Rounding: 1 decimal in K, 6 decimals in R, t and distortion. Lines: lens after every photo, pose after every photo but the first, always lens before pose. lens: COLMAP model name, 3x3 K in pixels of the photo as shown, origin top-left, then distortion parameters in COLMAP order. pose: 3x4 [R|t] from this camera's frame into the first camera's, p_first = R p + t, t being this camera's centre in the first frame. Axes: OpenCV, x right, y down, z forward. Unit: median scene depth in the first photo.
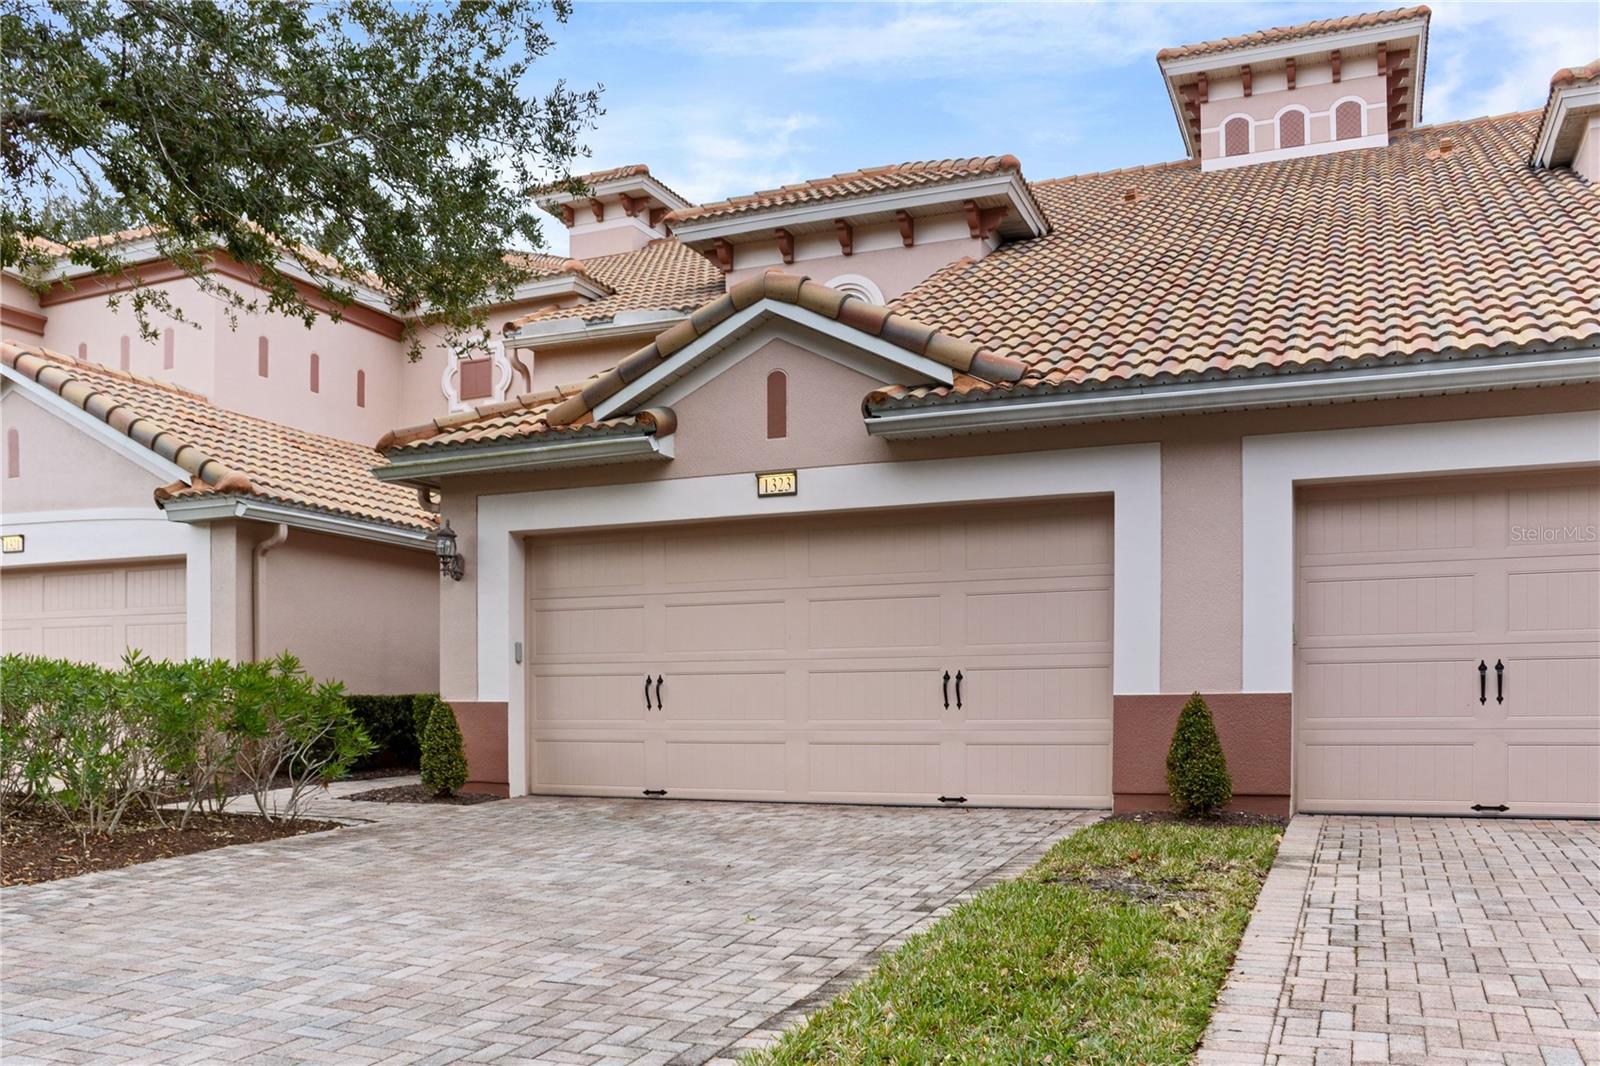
lens RADIAL K [[1366.7, 0, 792.0], [0, 1366.7, 746.2], [0, 0, 1]] dist [-0.103027, 0.090579]
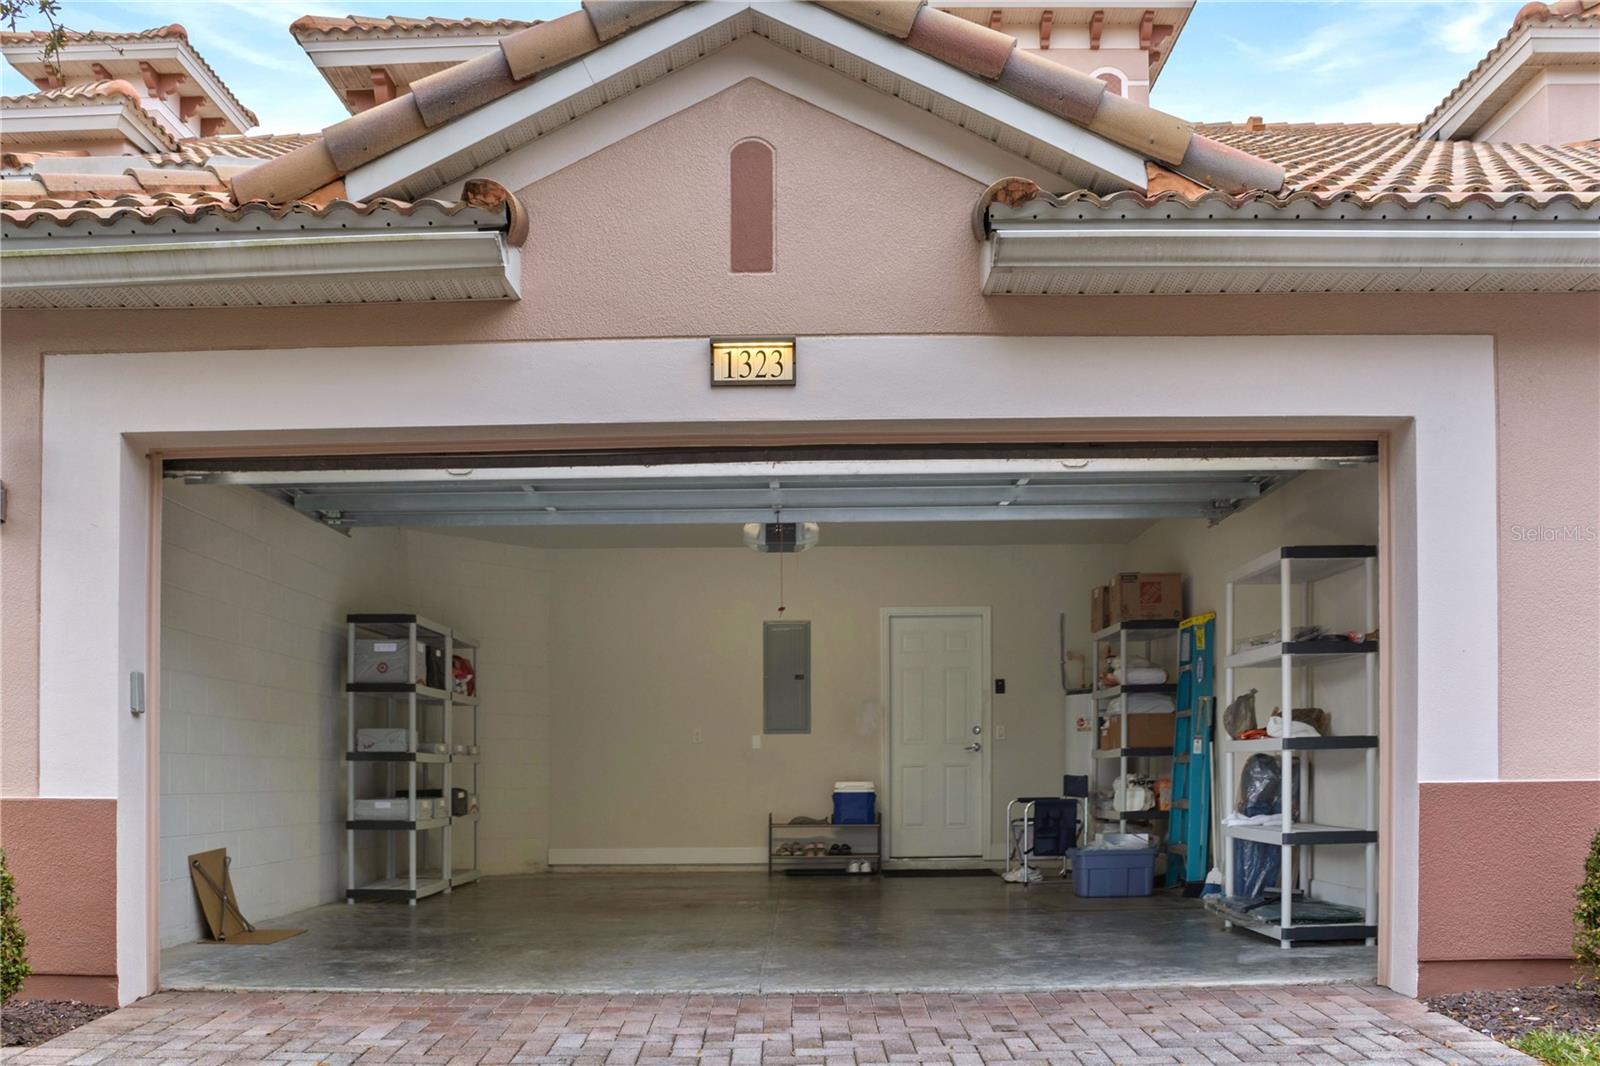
lens RADIAL K [[1366.7, 0, 792.0], [0, 1366.7, 746.2], [0, 0, 1]] dist [-0.103027, 0.090579]
pose [[0.922239, 0.000675, 0.386621, -0.183067], [0.015629, 0.999116, -0.039023, -0.030891], [-0.386305, 0.042031, 0.921413, 0.521572]]
